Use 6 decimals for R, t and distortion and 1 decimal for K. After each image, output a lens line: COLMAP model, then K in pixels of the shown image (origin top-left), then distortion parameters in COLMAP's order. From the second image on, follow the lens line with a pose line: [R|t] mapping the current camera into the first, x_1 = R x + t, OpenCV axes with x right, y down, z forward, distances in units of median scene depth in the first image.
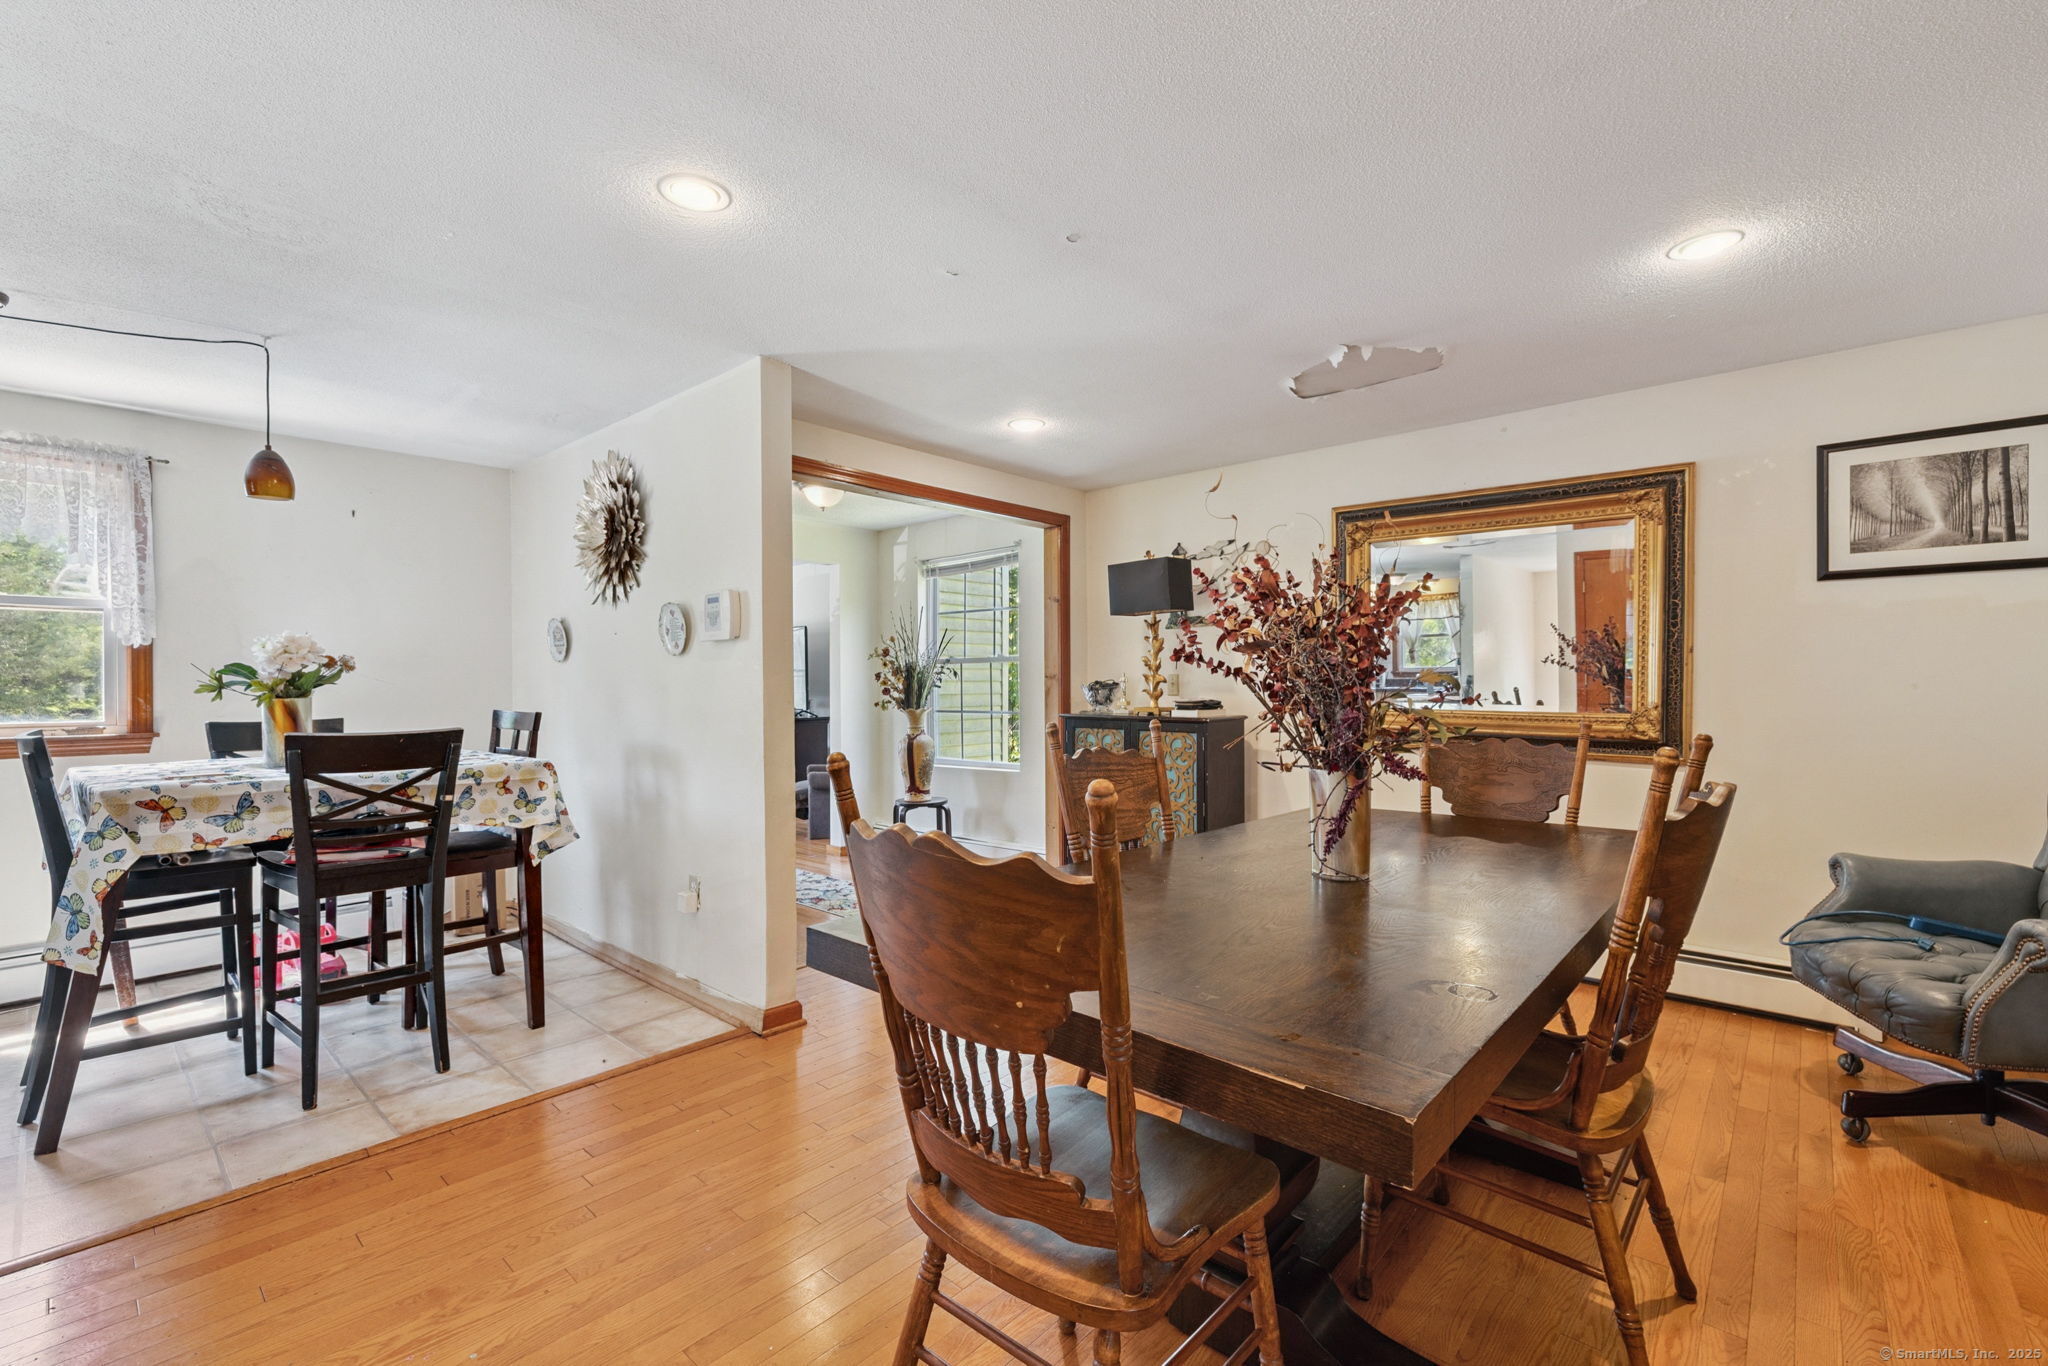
lens RADIAL K [[870.3, 0, 1024.0], [0, 870.3, 683.0], [0, 0, 1]] dist [0.000159, -0.000514]
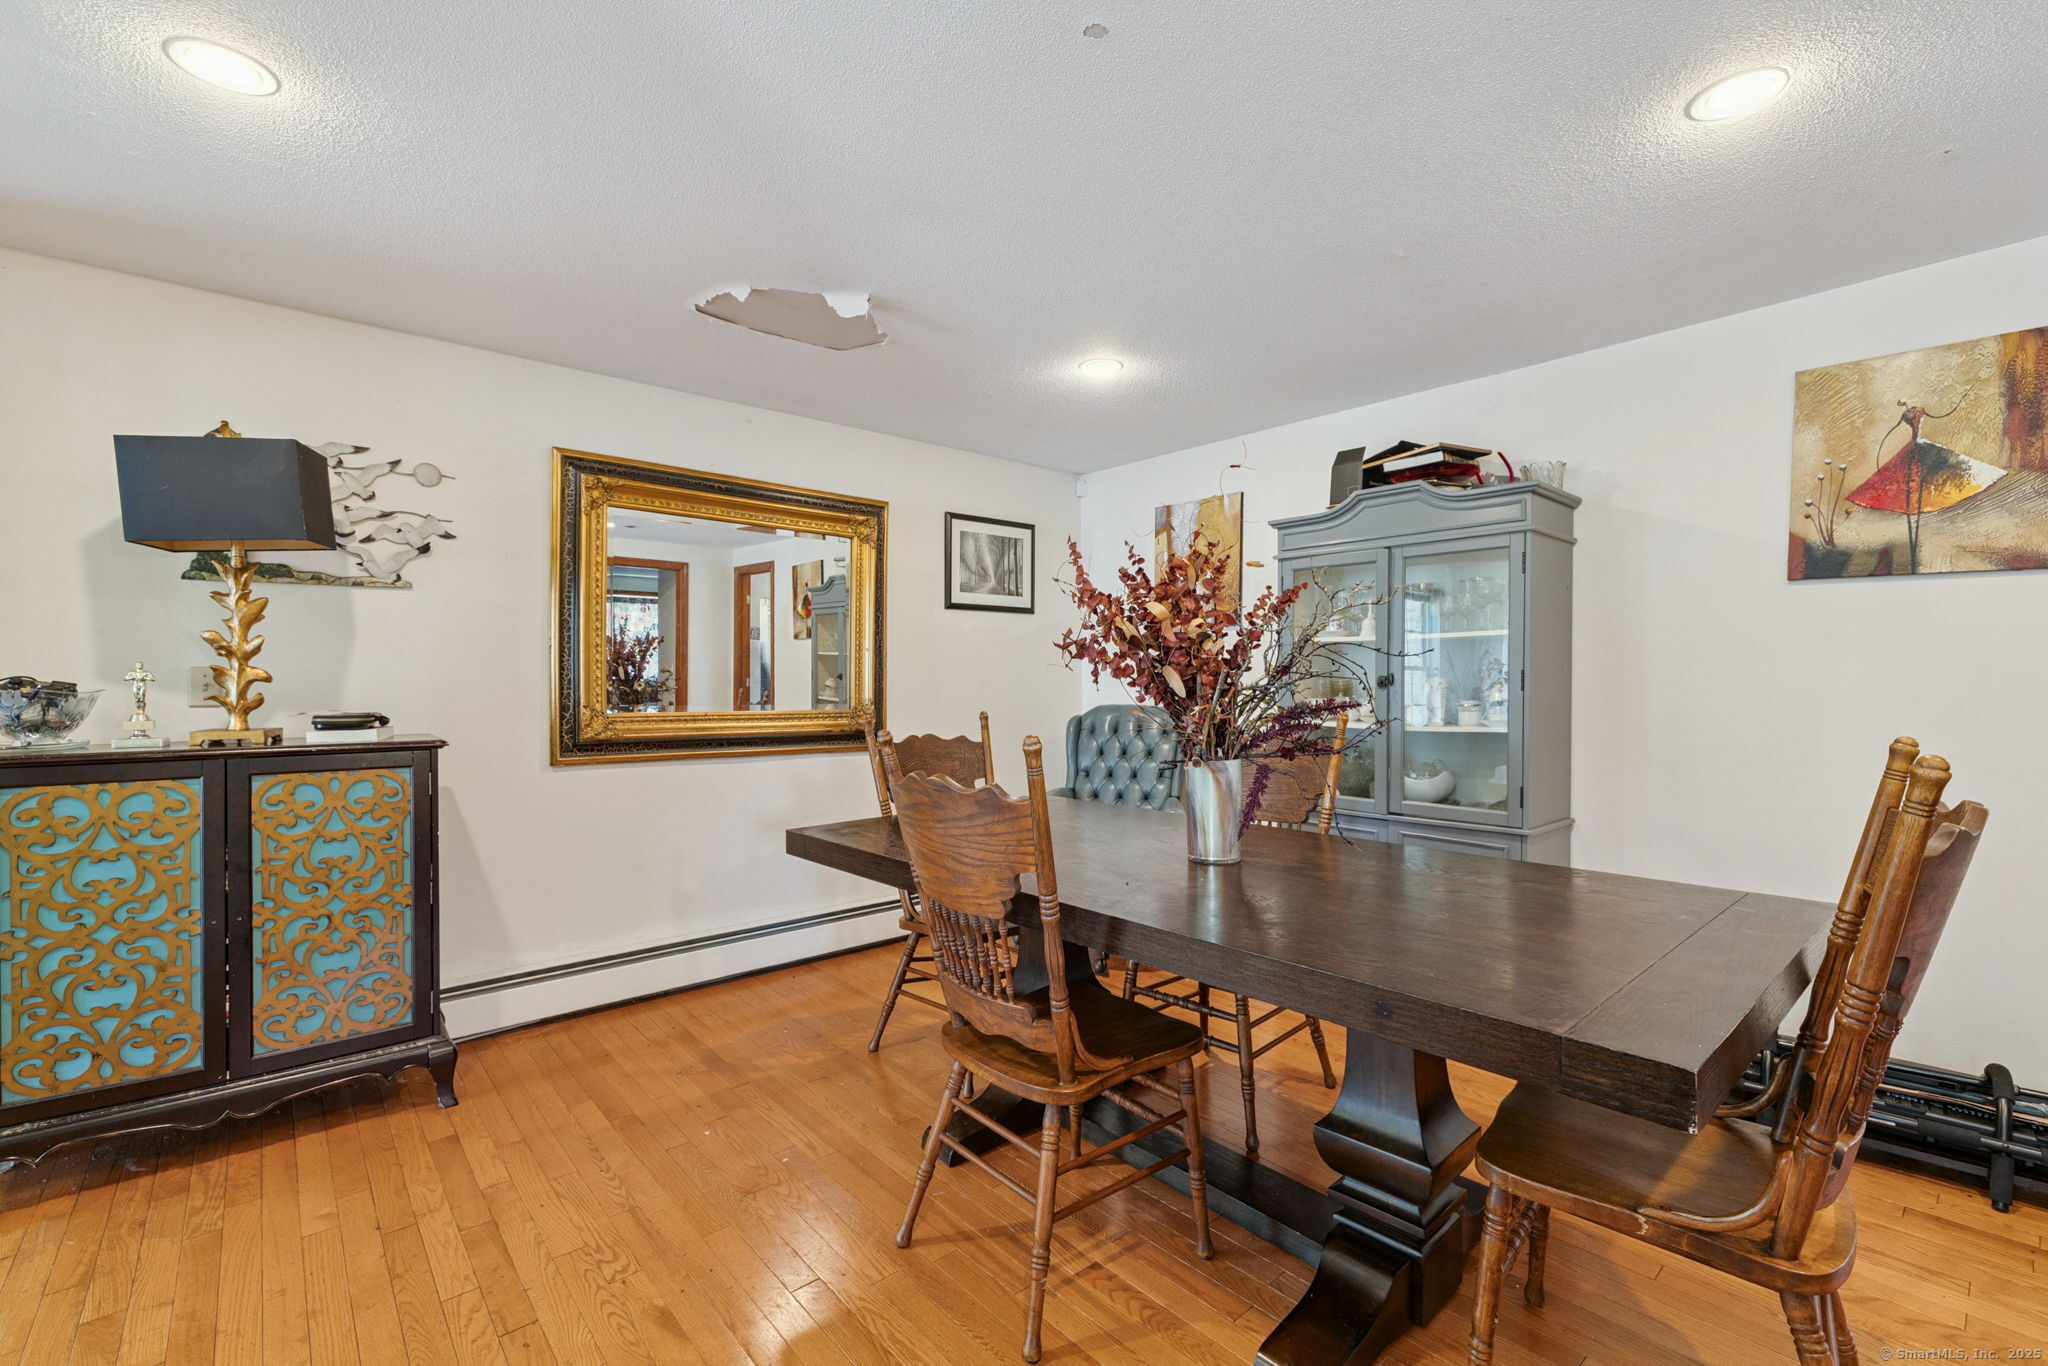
lens RADIAL K [[870.3, 0, 1024.0], [0, 870.3, 683.0], [0, 0, 1]] dist [0.000159, -0.000514]
pose [[0.125488, 0.001001, 0.992095, -0.463163], [0.004412, 0.999989, -0.001567, 0.004218], [-0.992085, 0.004574, 0.125483, 0.717683]]
